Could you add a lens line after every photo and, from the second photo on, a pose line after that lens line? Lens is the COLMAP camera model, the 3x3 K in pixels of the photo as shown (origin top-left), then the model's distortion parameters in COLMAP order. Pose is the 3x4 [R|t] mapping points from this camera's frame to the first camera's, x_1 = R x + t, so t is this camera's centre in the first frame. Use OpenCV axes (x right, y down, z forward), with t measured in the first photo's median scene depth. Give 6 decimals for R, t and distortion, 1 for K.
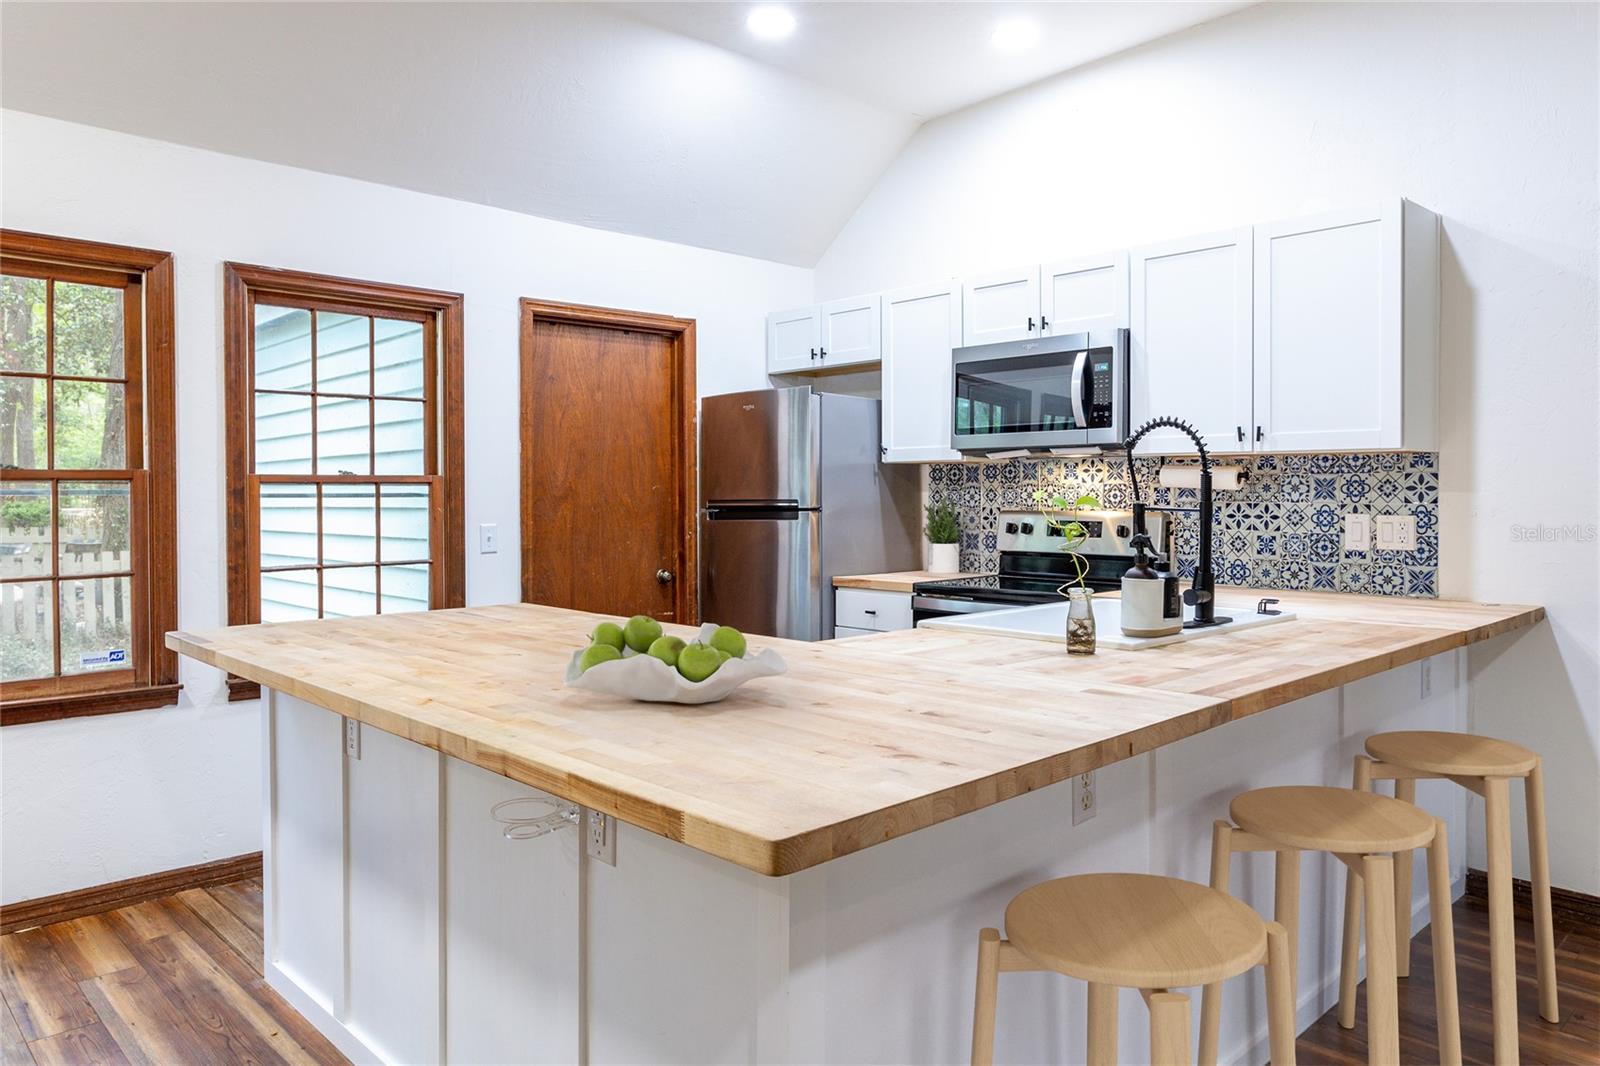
lens RADIAL K [[1084.0, 0, 800.8], [0, 1084.0, 519.9], [0, 0, 1]] dist [0.009075, 0.002763]
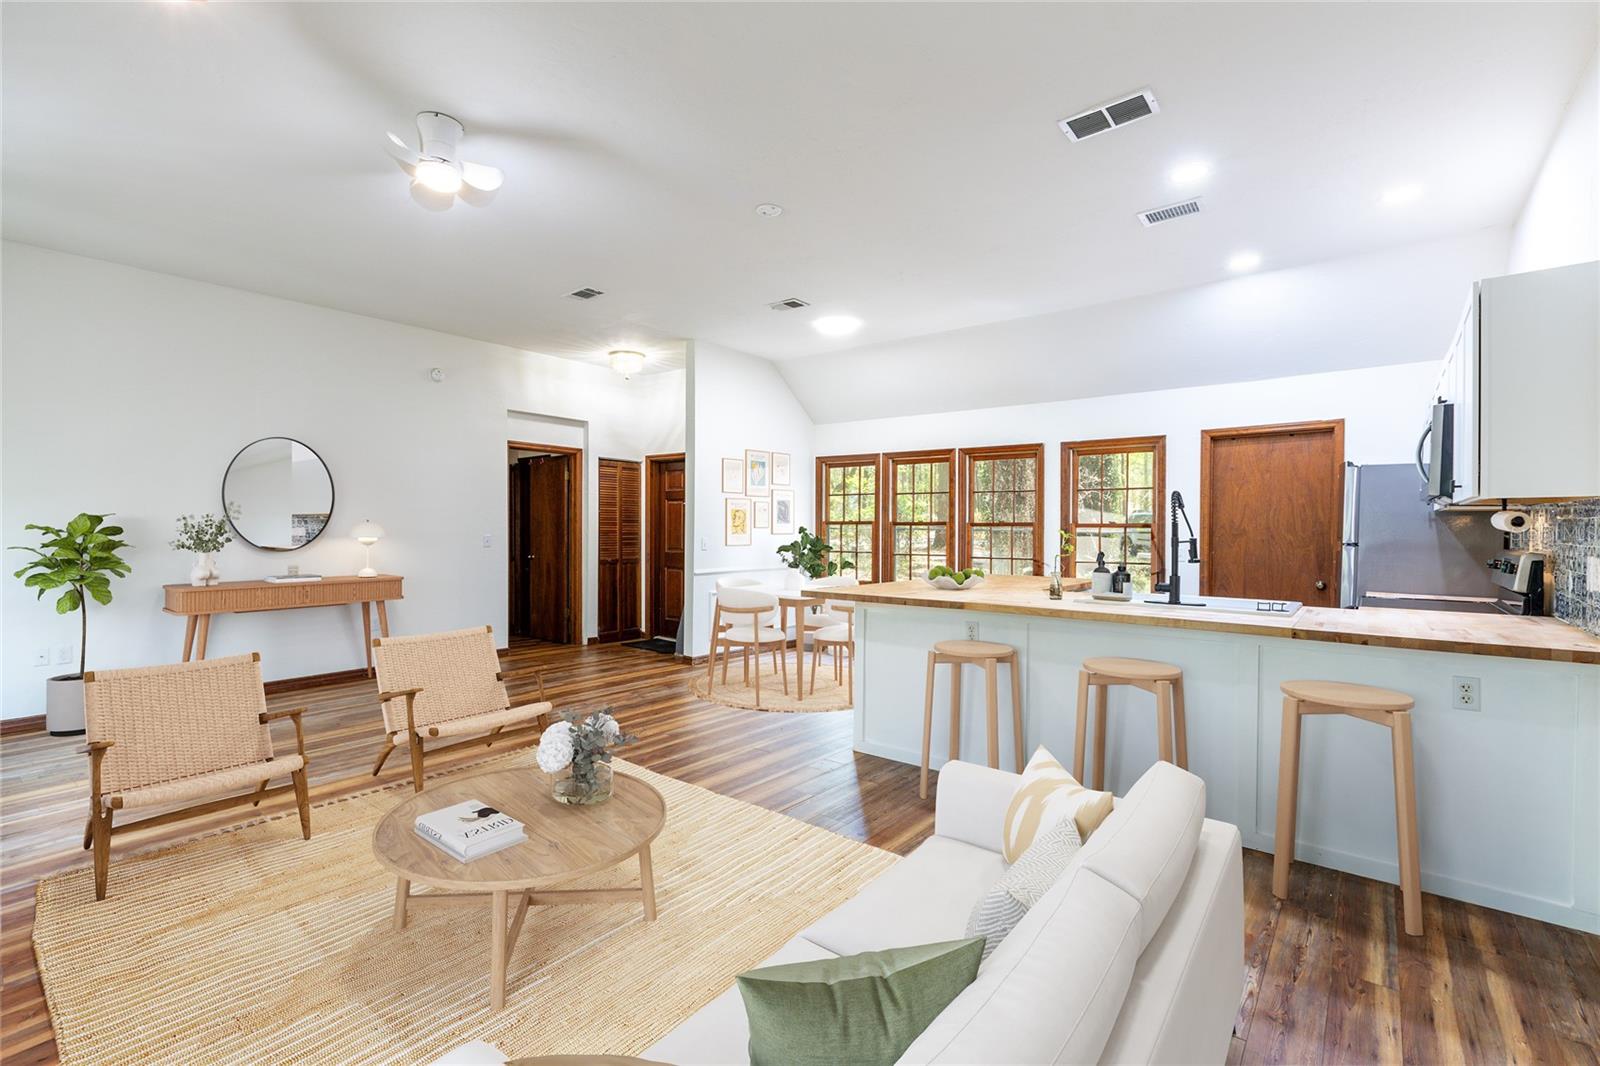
lens RADIAL K [[717.8, 0, 800.1], [0, 717.8, 537.0], [0, 0, 1]] dist [-0.000598, -0.000054]
pose [[0.122339, 0.010884, -0.992429, 0.865158], [-0.036361, 0.999318, 0.006477, 0.001159], [0.991822, 0.035293, 0.122652, 0.138401]]
